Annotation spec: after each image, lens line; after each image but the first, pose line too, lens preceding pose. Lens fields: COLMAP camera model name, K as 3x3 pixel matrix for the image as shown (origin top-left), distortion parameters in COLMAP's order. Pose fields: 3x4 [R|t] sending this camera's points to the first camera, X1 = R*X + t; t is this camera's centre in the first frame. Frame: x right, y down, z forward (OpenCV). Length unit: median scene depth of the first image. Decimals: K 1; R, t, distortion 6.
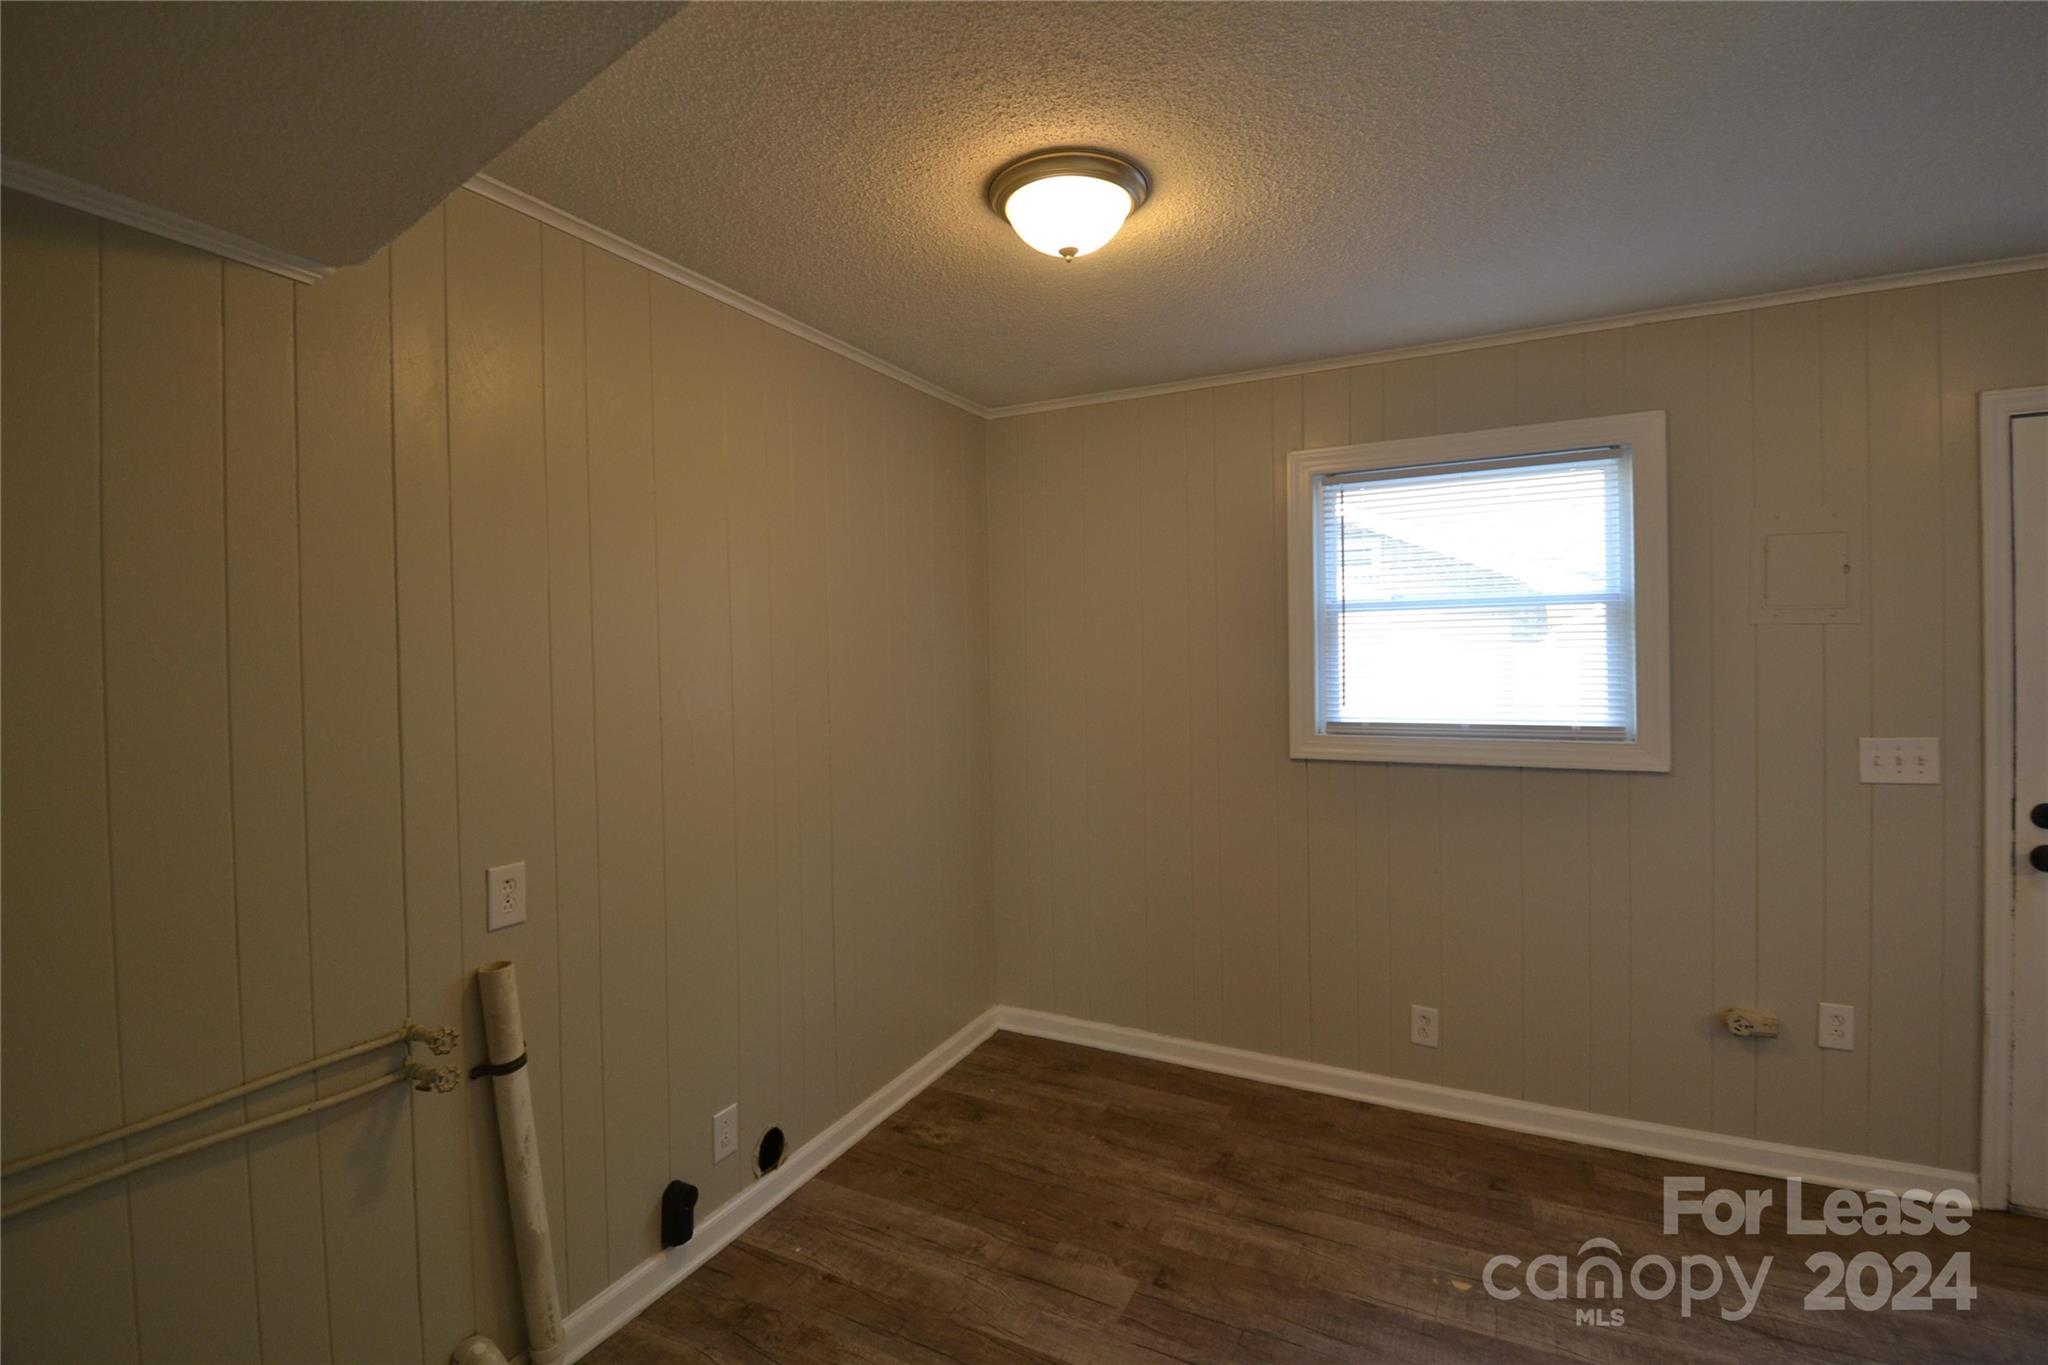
lens RADIAL K [[912.6, 0, 1021.8], [0, 912.6, 663.6], [0, 0, 1]] dist [0.005318, -0.014032]
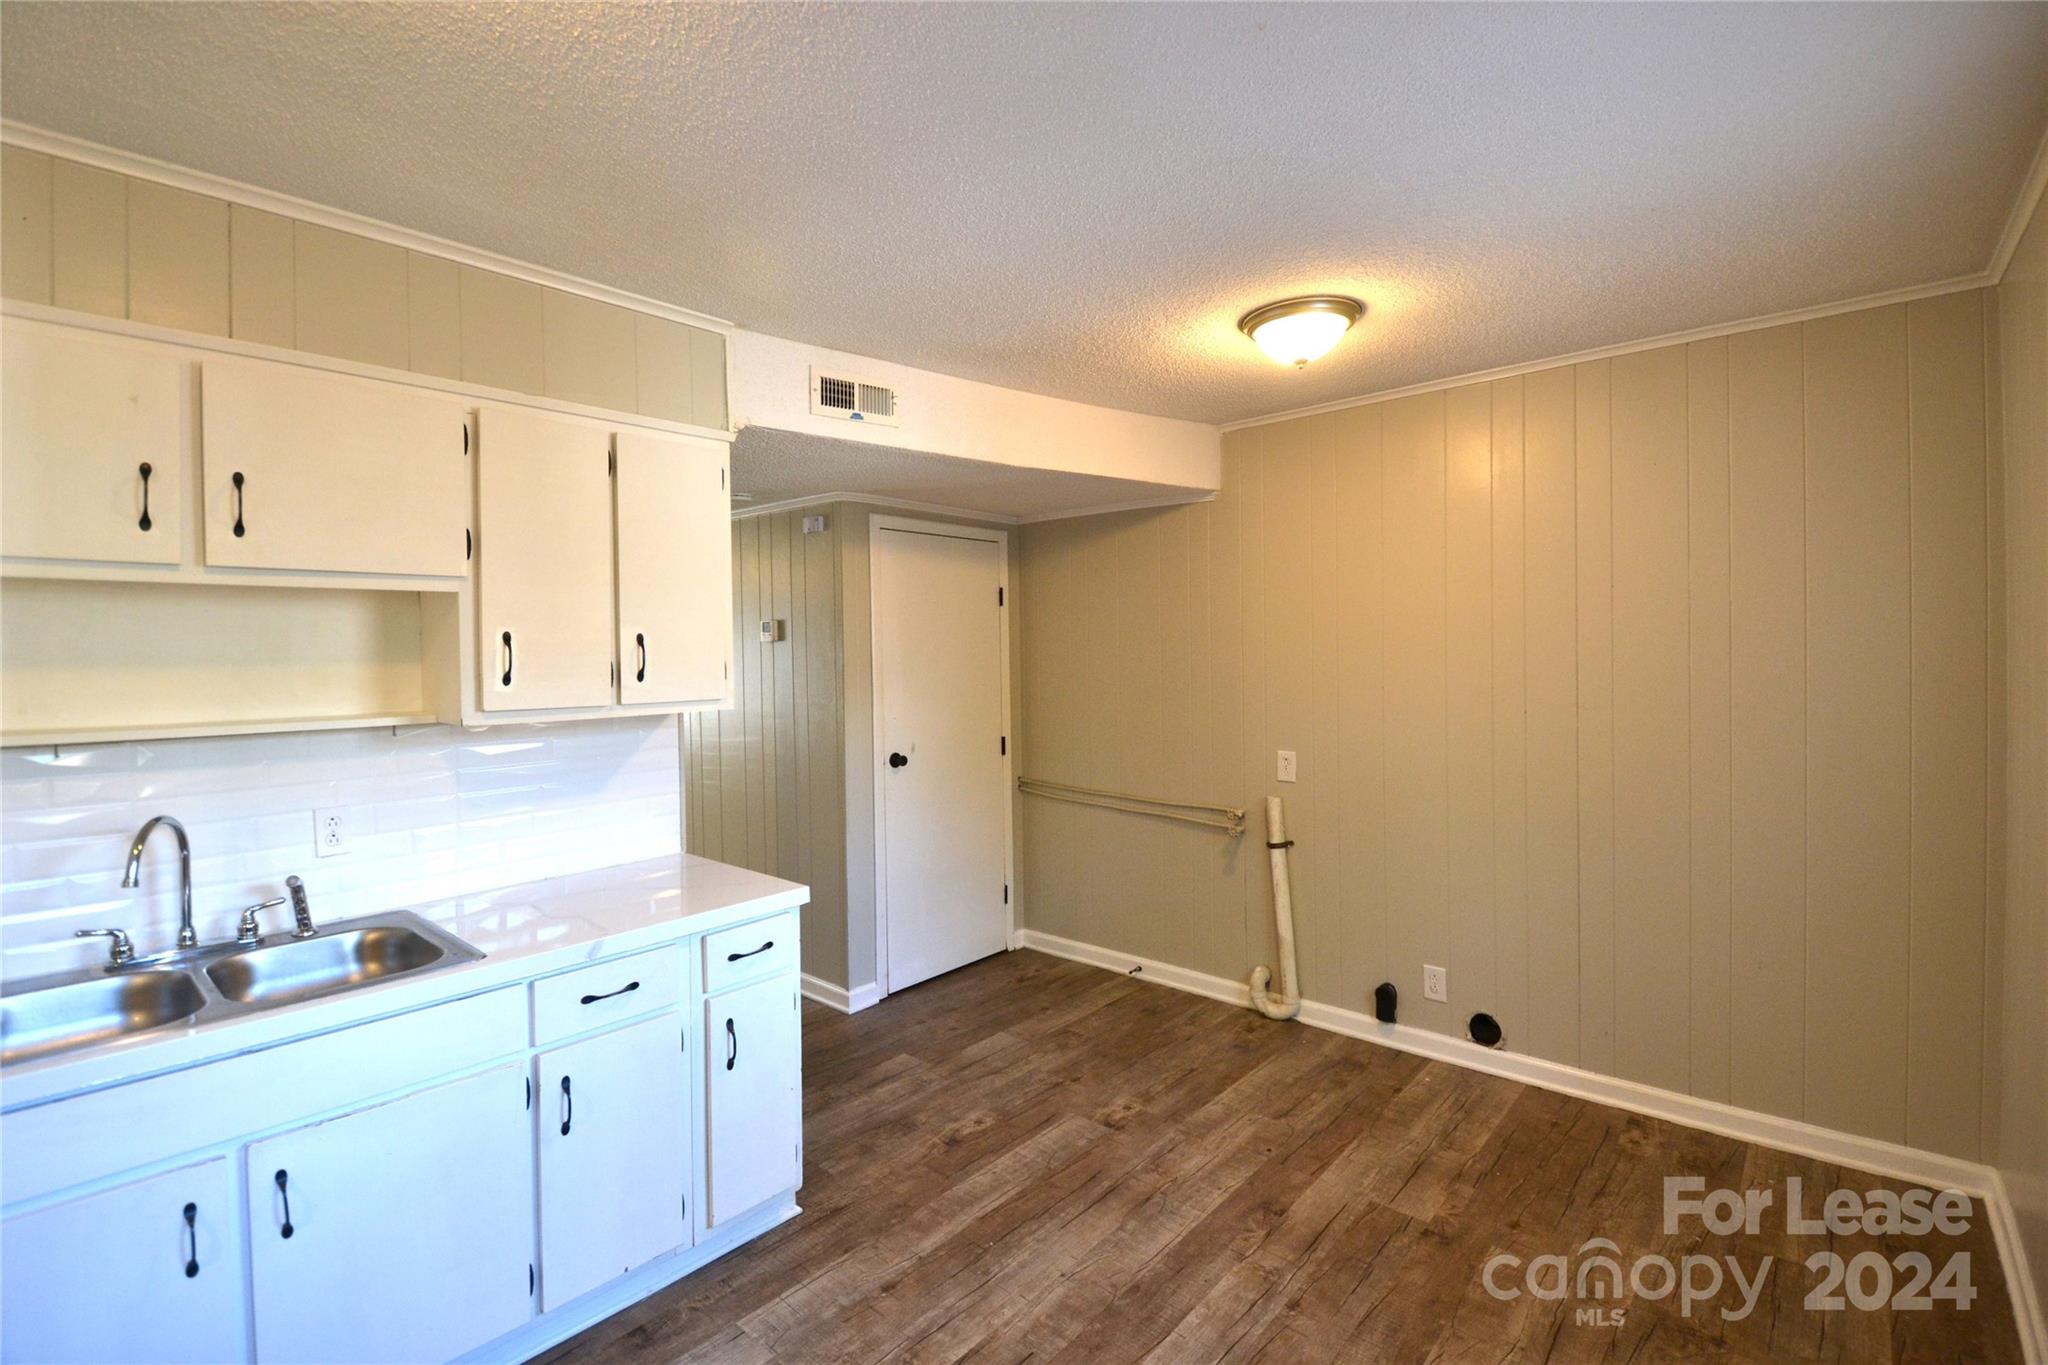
lens RADIAL K [[912.6, 0, 1022.9], [0, 912.6, 666.0], [0, 0, 1]] dist [0.005318, -0.014032]
pose [[-0.254833, 0.035687, -0.966326, 1.150265], [0.008353, 0.999363, 0.034705, -0.030797], [0.966949, 0.000772, -0.254969, 0.719946]]
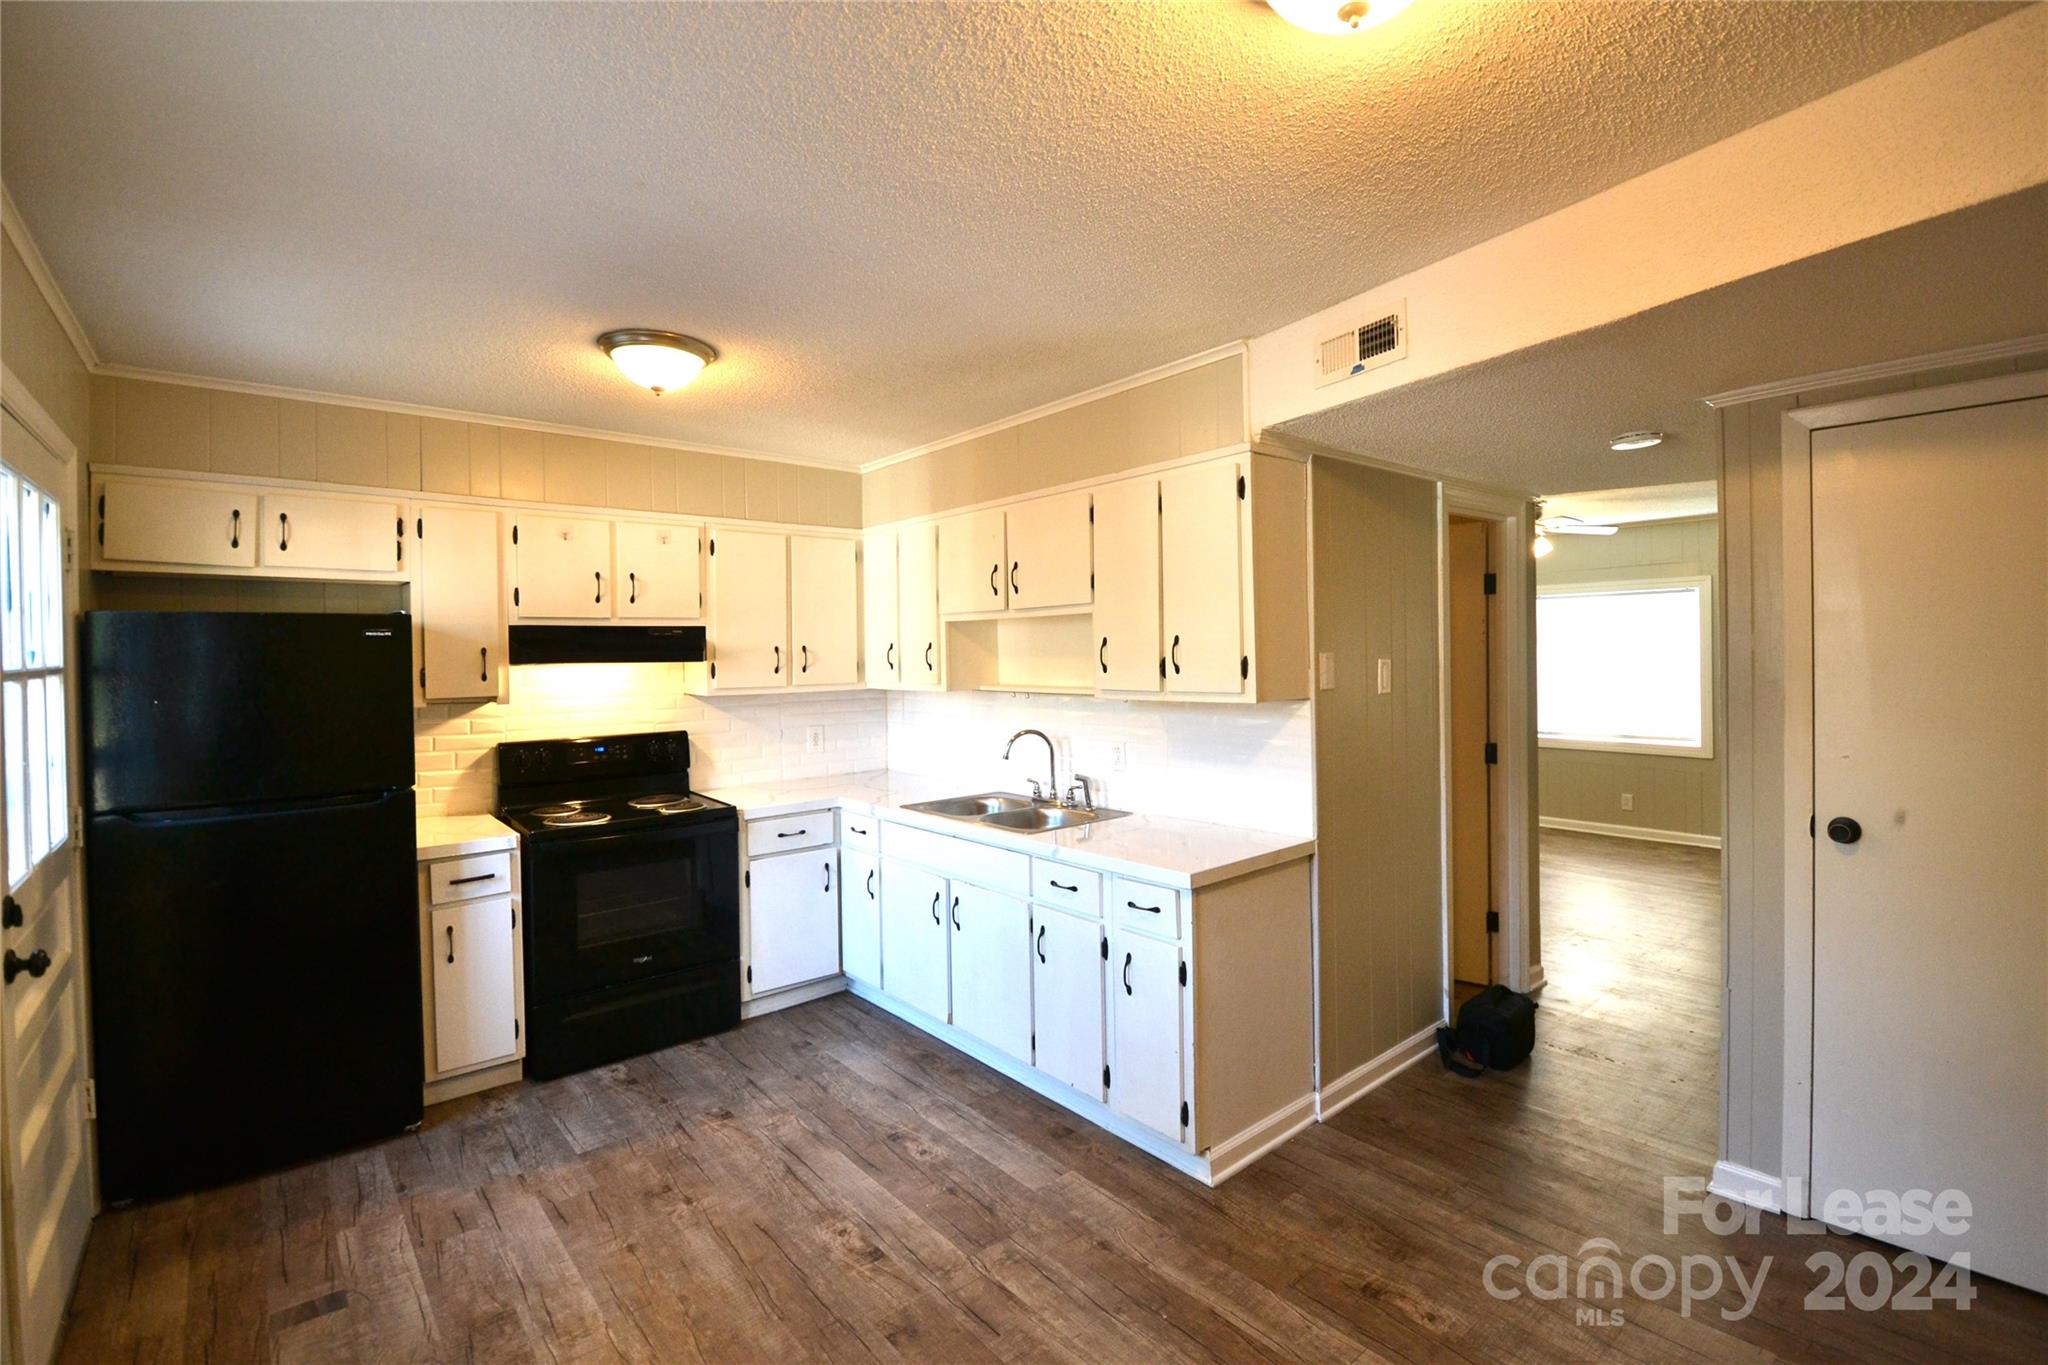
lens RADIAL K [[912.6, 0, 1026.2], [0, 912.6, 660.3], [0, 0, 1]] dist [0.005318, -0.014032]
pose [[-0.918637, 0.031164, 0.393871, 0.021158], [0.037338, 0.999271, 0.008018, -0.018683], [-0.393334, 0.022072, -0.919131, 1.266313]]
